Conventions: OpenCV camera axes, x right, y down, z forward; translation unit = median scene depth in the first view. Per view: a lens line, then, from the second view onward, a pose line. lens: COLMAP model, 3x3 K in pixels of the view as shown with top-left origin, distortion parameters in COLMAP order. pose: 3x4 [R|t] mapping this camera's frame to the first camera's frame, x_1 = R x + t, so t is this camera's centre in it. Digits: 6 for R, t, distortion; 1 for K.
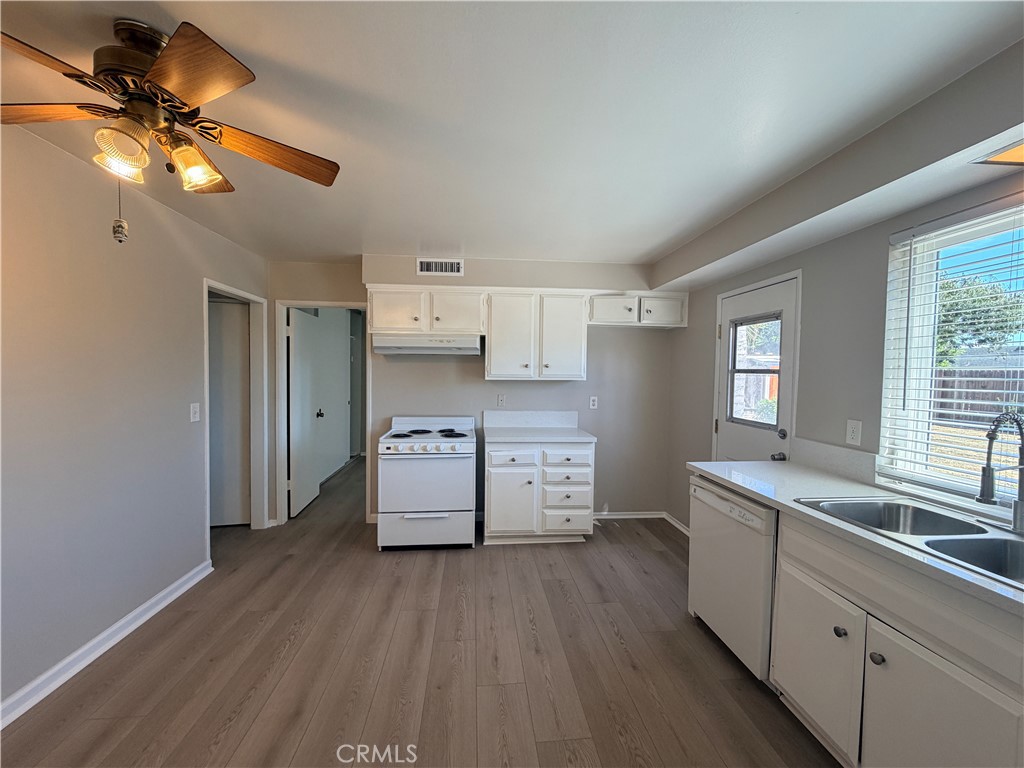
lens RADIAL K [[405.0, 0, 511.1], [0, 405.0, 384.5], [0, 0, 1]] dist [-0.001357, -0.000081]
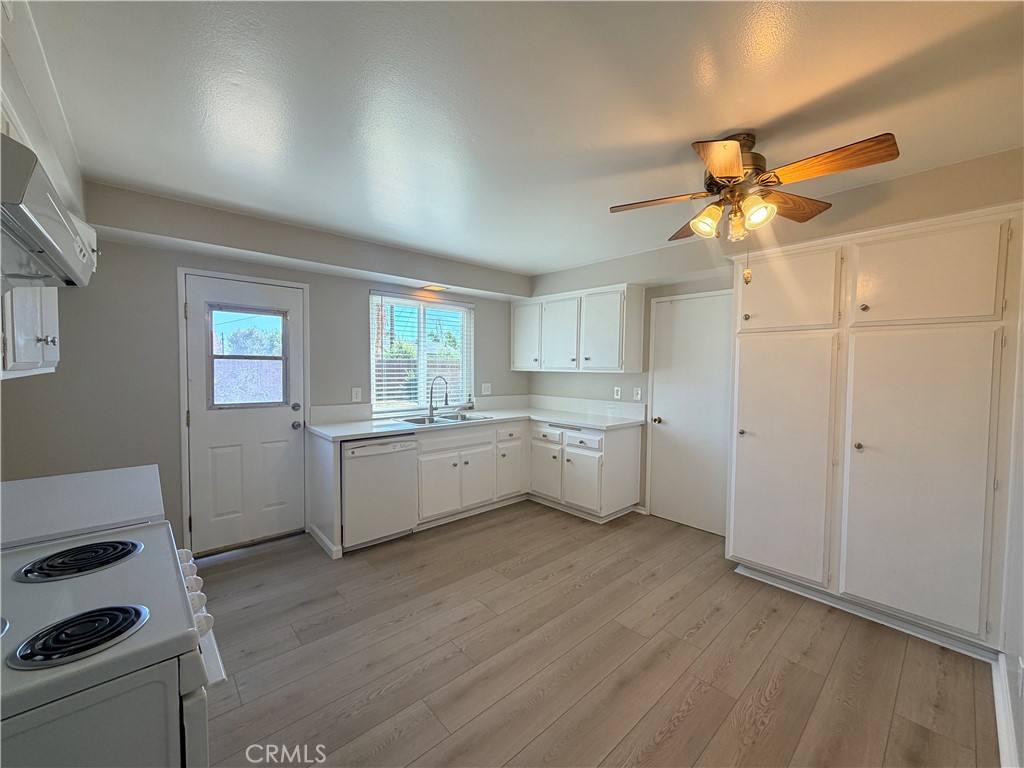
lens RADIAL K [[405.0, 0, 511.1], [0, 405.0, 384.5], [0, 0, 1]] dist [-0.001357, -0.000081]
pose [[-0.596903, -0.052620, 0.800586, -0.790771], [0.005906, 0.997532, 0.069968, -0.036840], [-0.802292, 0.046492, -0.595118, 1.242721]]
